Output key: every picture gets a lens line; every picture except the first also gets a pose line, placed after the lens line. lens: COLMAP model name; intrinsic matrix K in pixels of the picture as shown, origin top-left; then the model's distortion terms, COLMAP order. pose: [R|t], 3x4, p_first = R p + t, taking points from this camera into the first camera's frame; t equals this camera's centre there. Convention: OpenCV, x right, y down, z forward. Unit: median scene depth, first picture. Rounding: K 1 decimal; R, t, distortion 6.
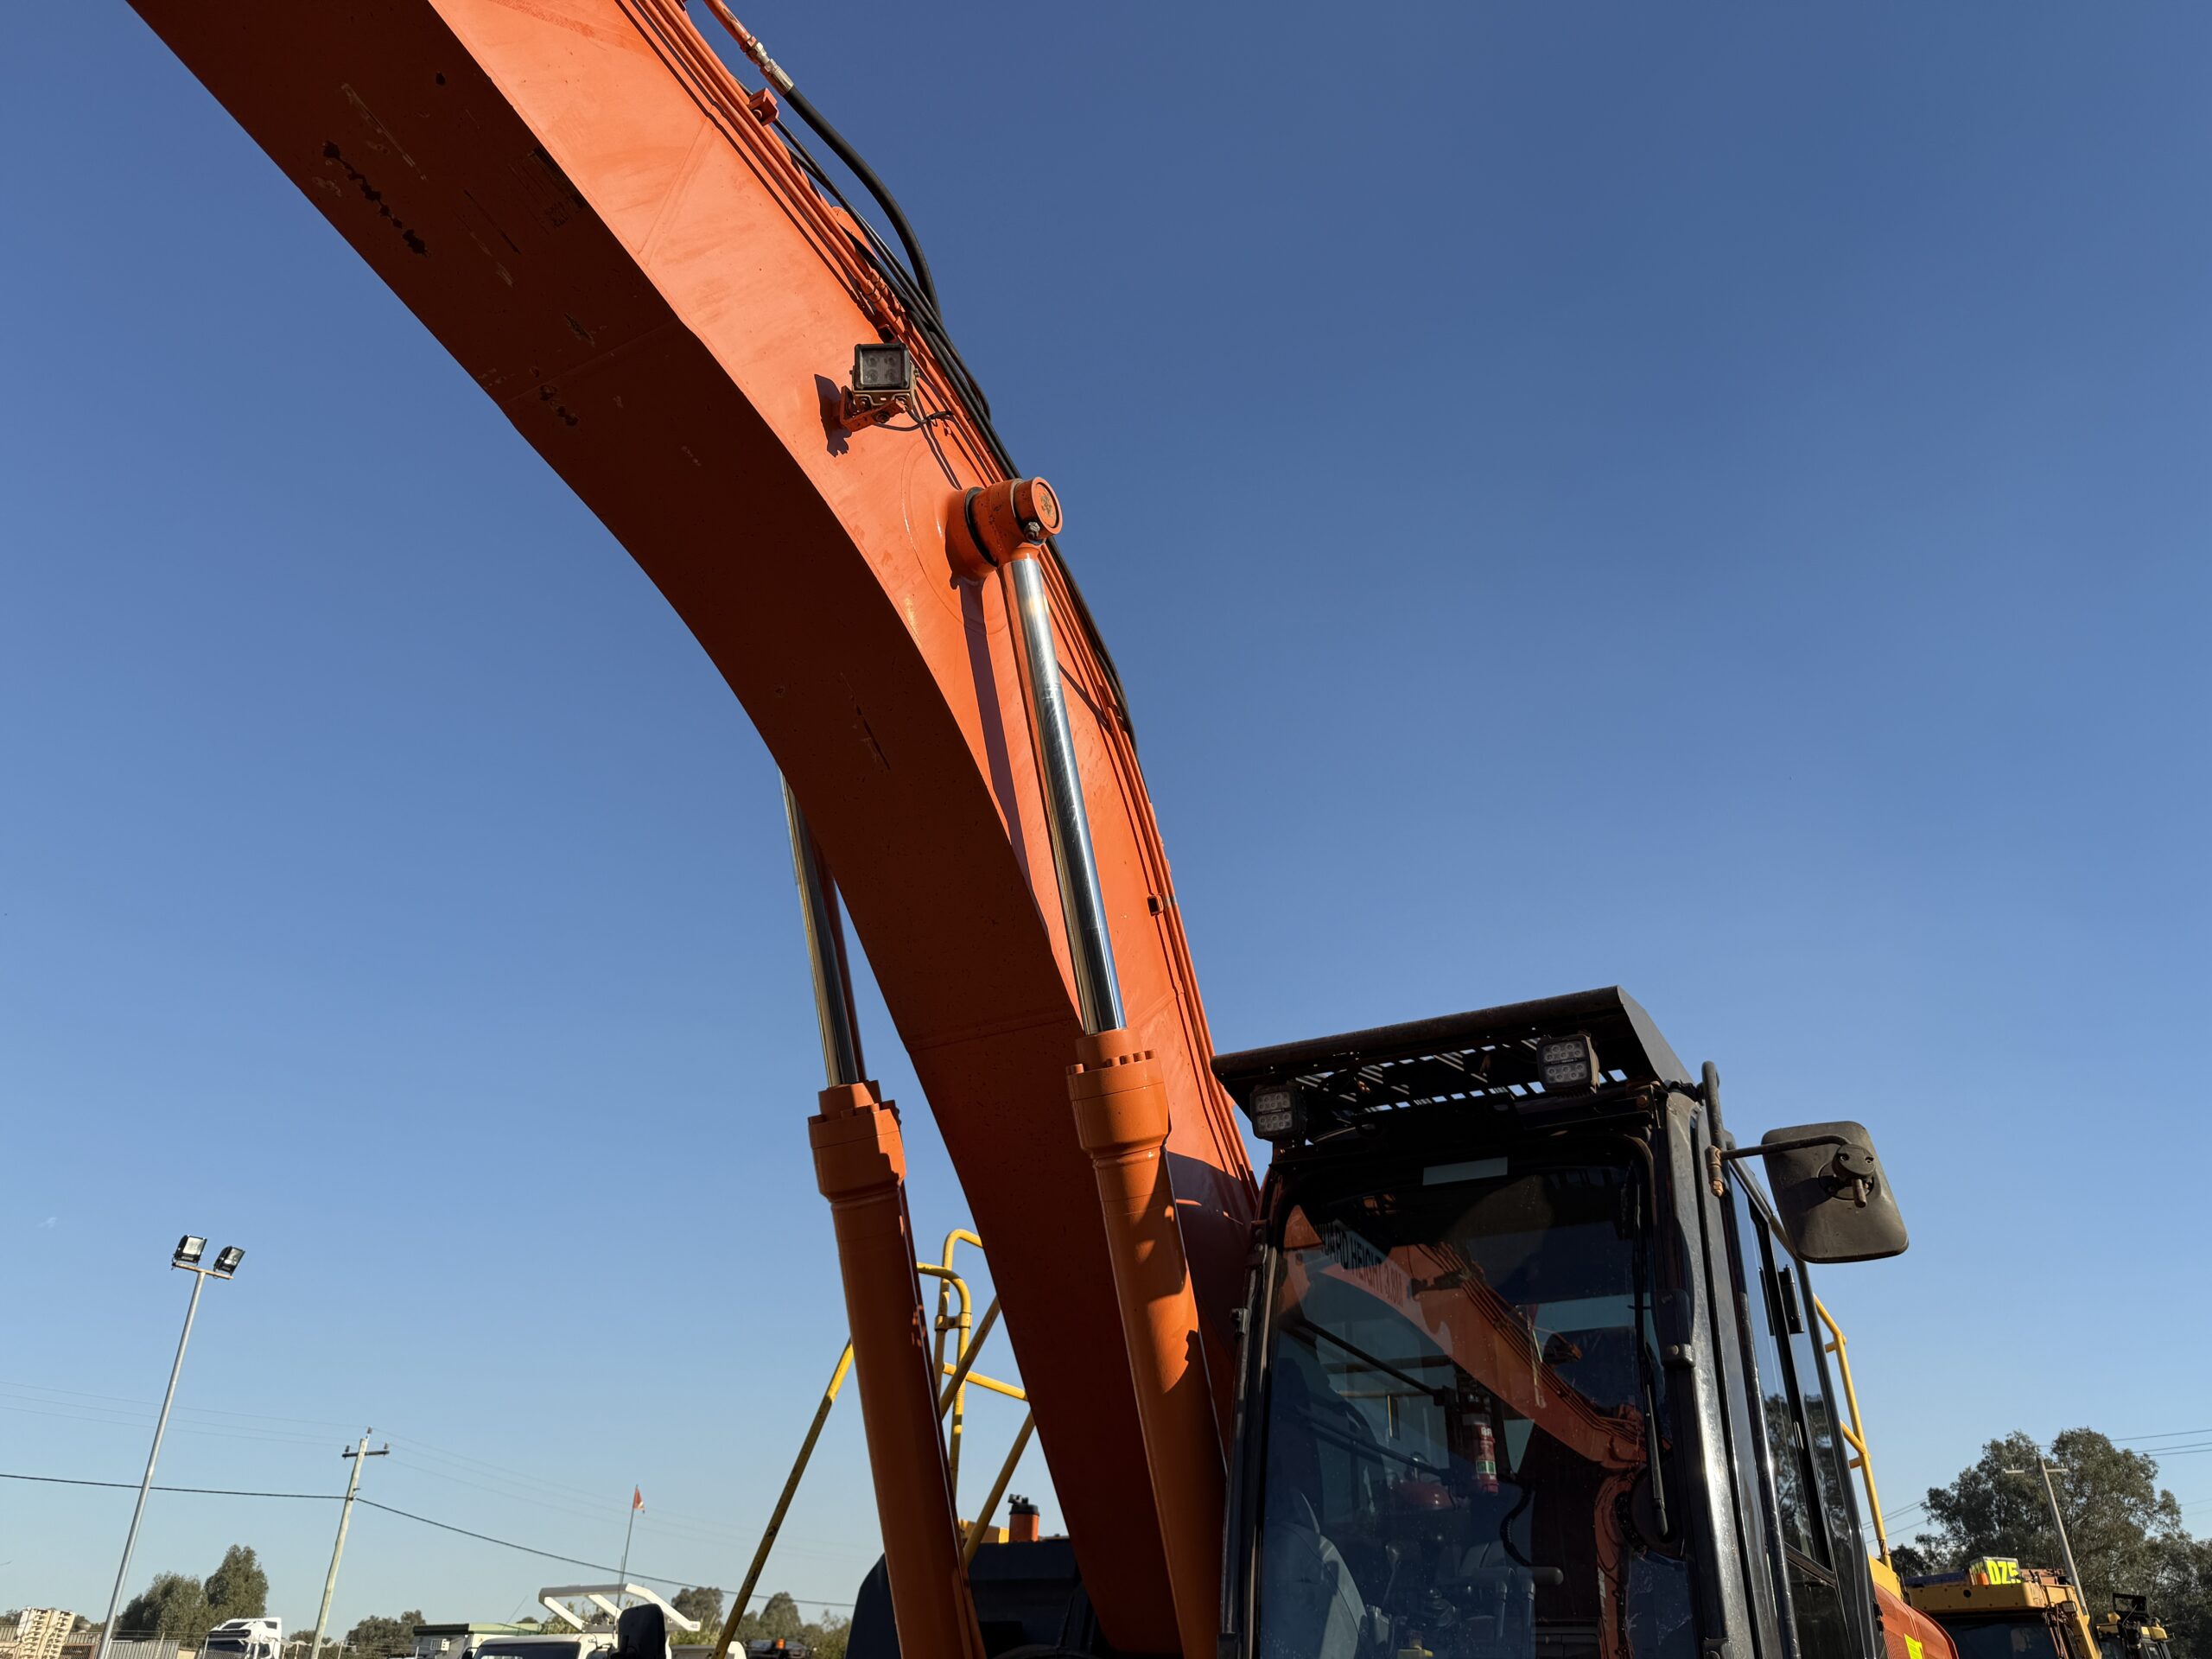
lens RADIAL K [[1562.1, 0, 1115.9], [0, 1562.1, 800.9], [0, 0, 1]] dist [0.045951, -0.057086]
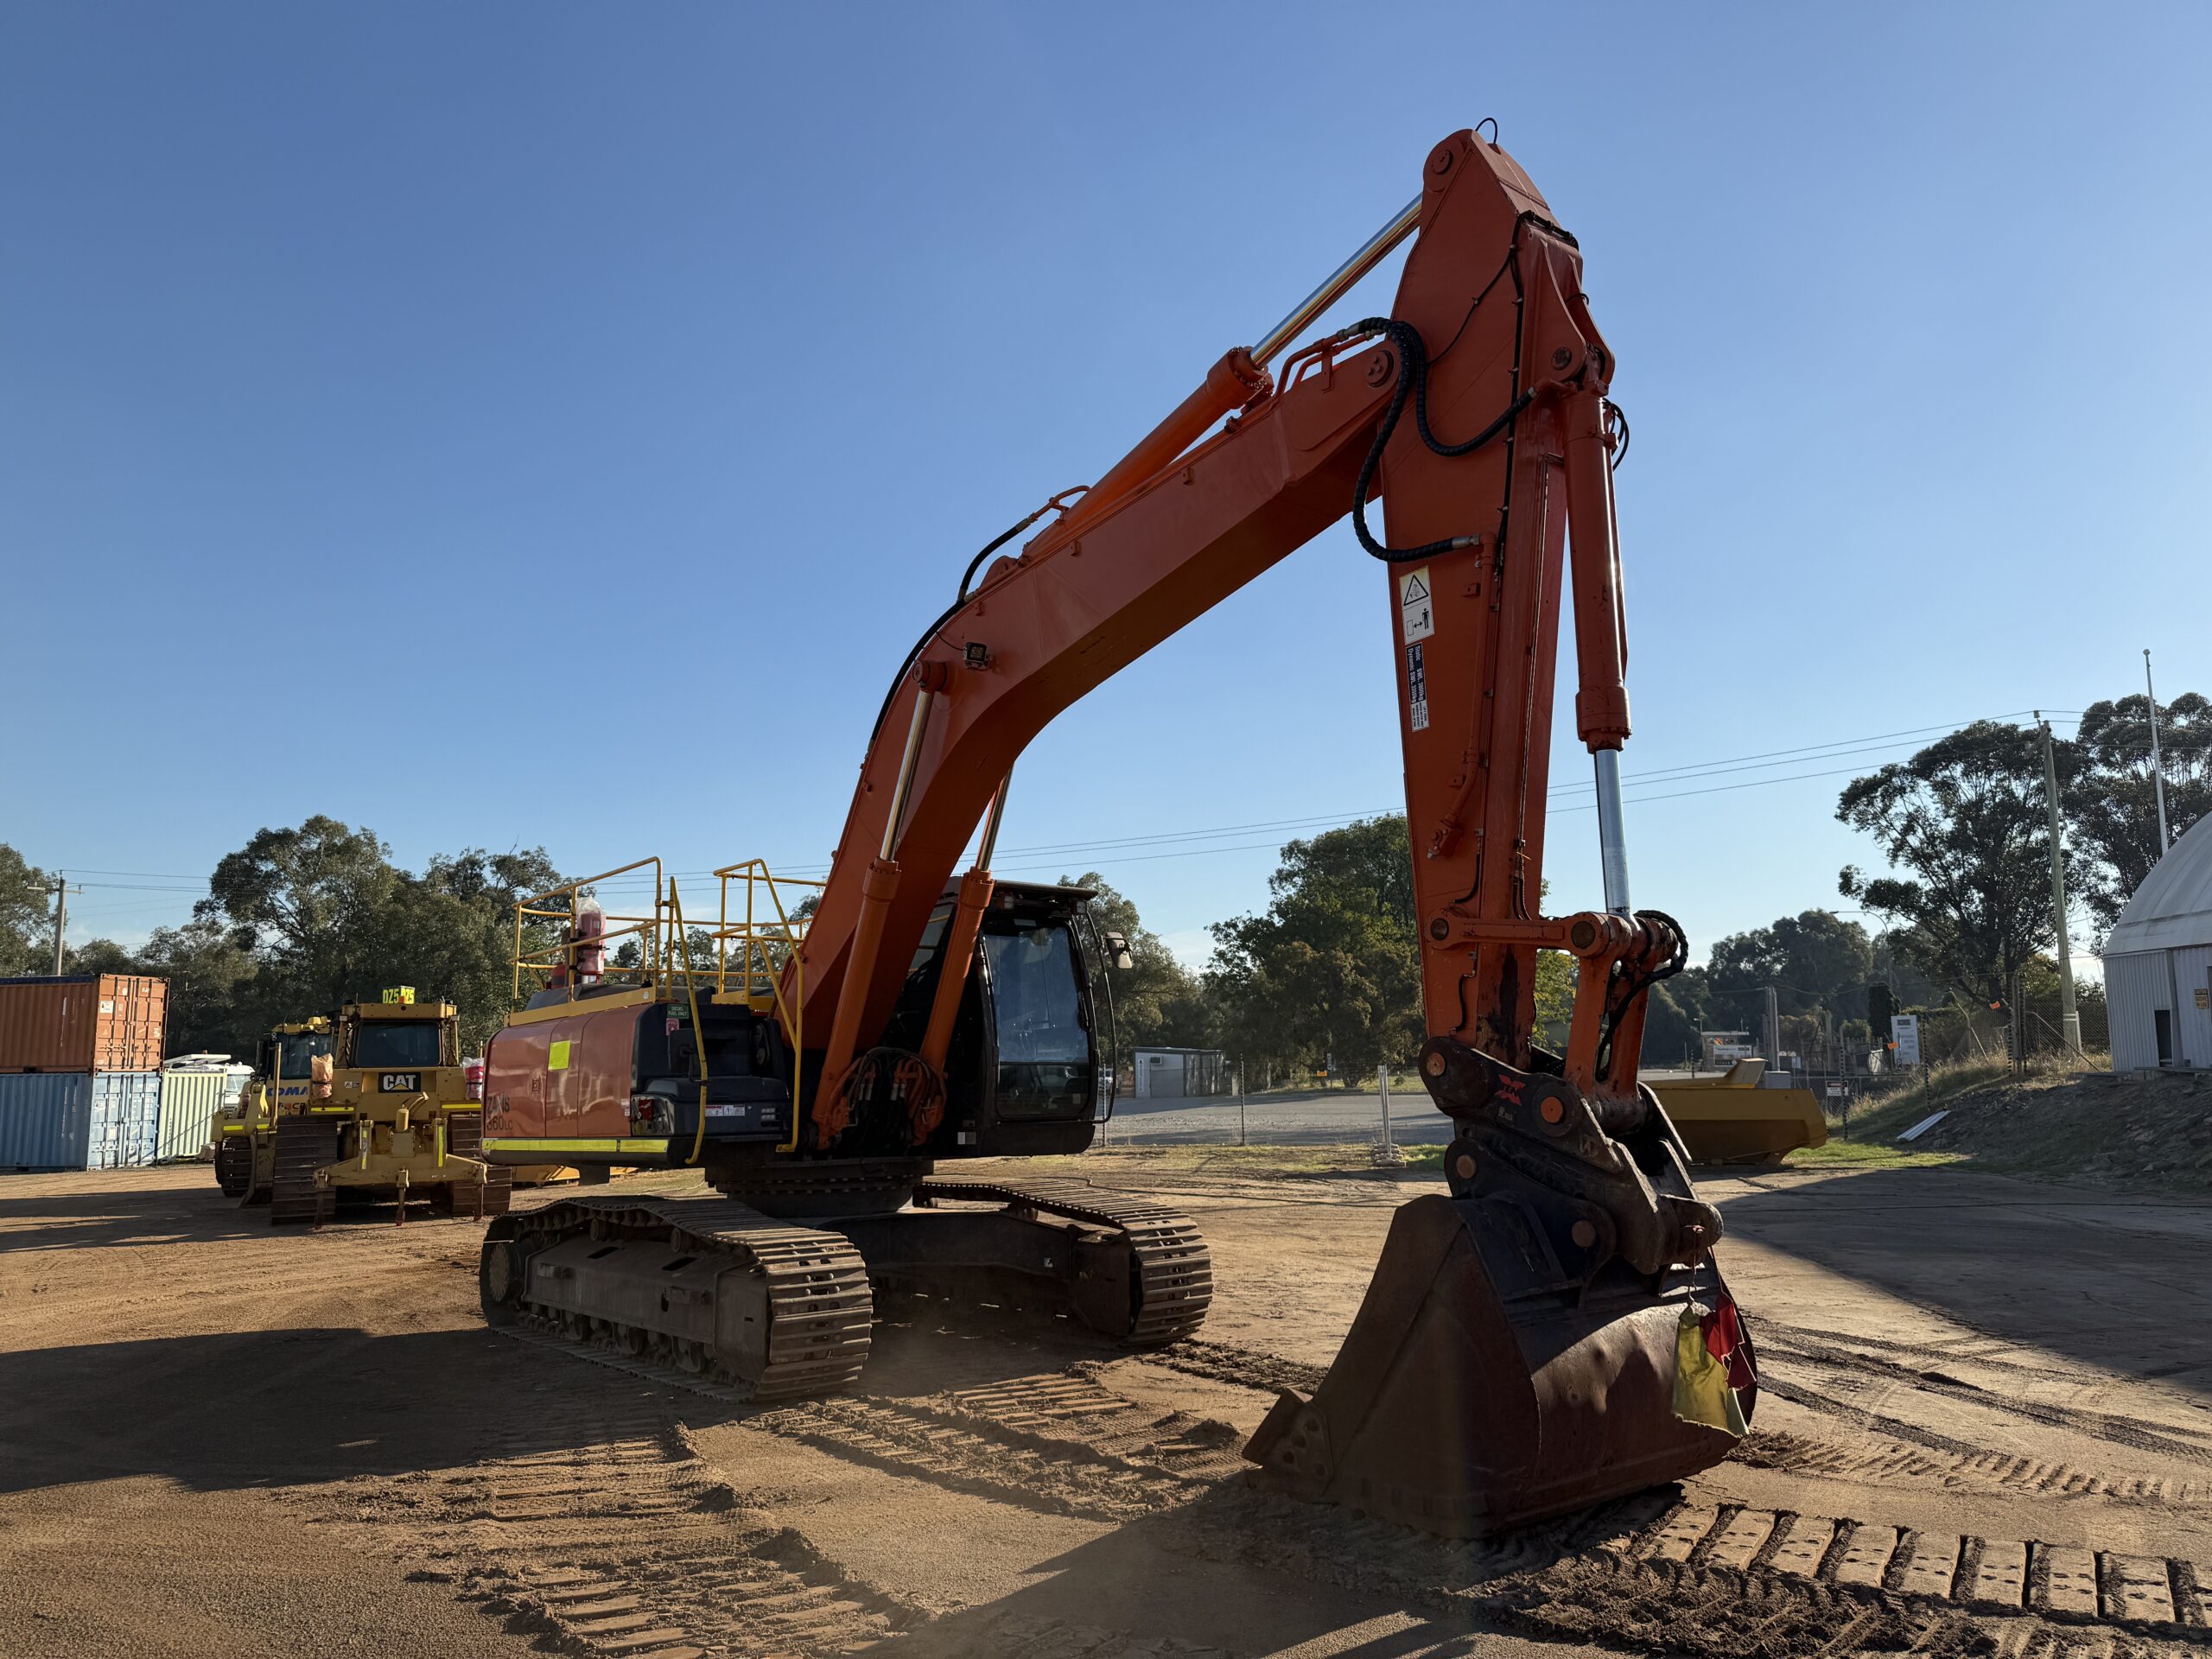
lens RADIAL K [[1562.1, 0, 1092.0], [0, 1562.1, 857.9], [0, 0, 1]] dist [0.045951, -0.057086]
pose [[0.376474, 0.122383, 0.918308, -2.238596], [-0.458727, 0.885815, 0.070010, -0.146736], [-0.804883, -0.447609, 0.389627, -0.272137]]
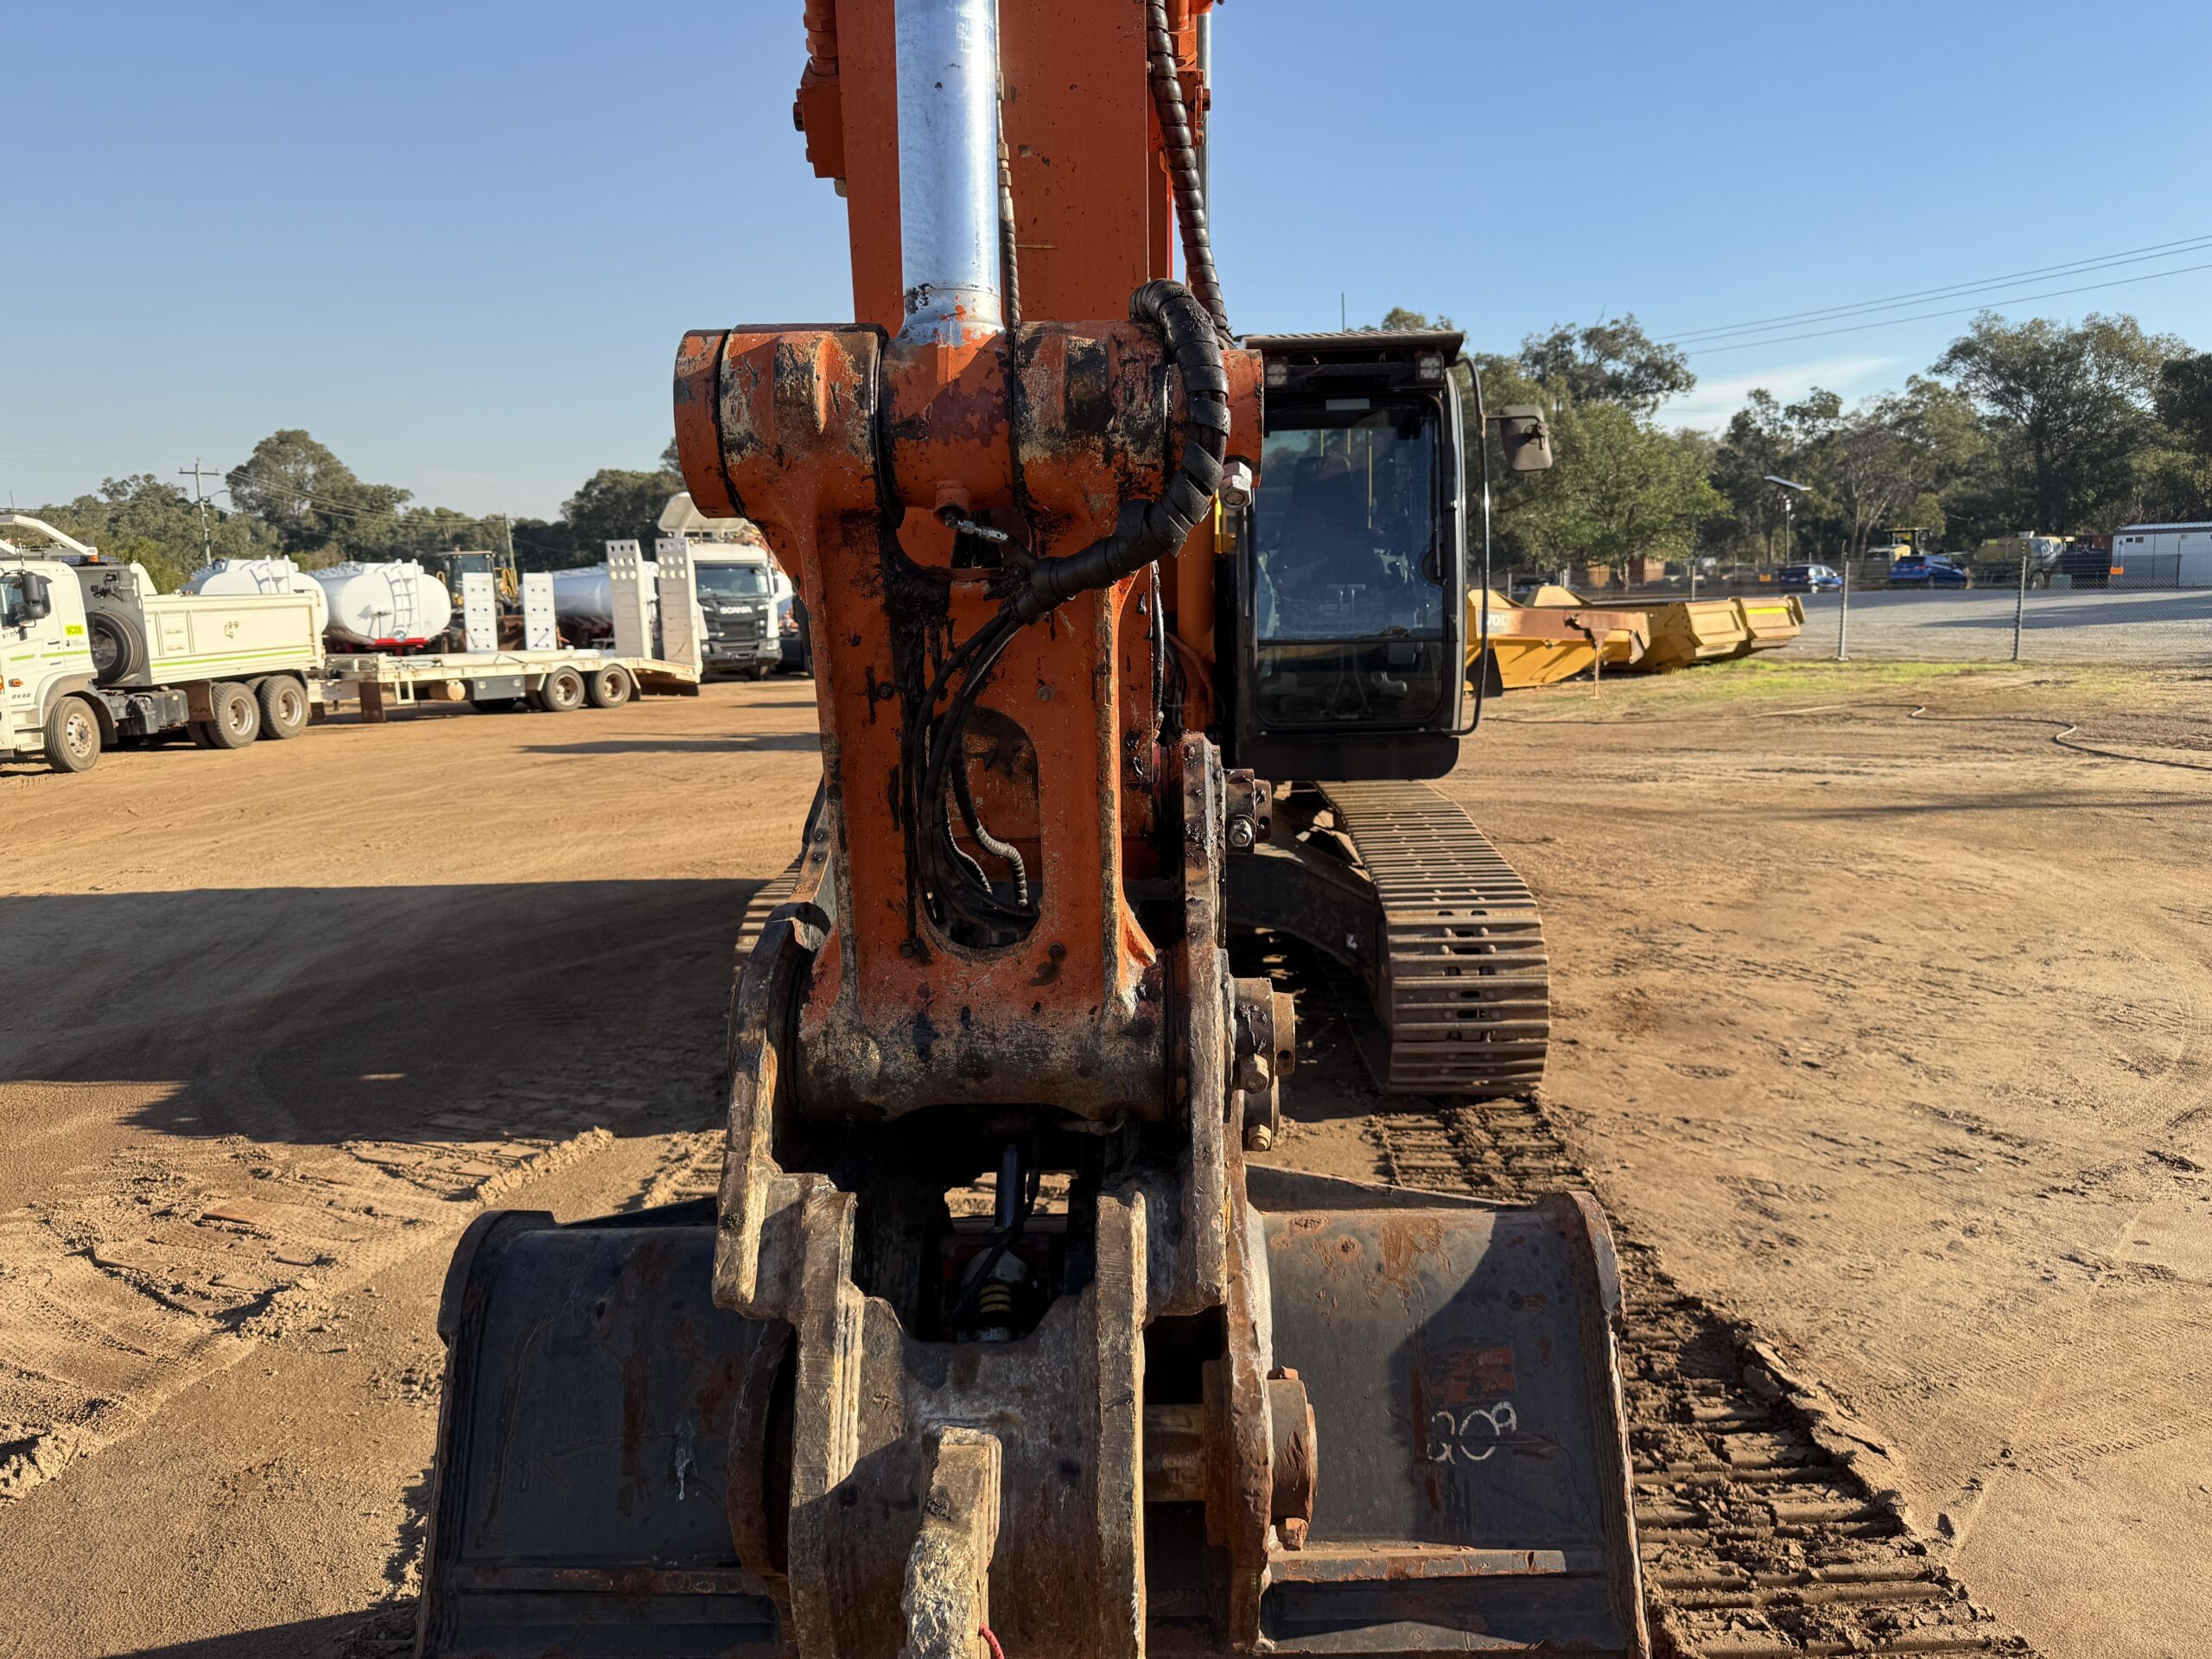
lens RADIAL K [[1562.1, 0, 1111.9], [0, 1562.1, 832.4], [0, 0, 1]] dist [0.045951, -0.057086]
pose [[0.883318, -0.102661, 0.457396, -0.827719], [-0.209149, 0.786920, 0.580528, -0.354210], [-0.419532, -0.608455, 0.673629, -0.456073]]
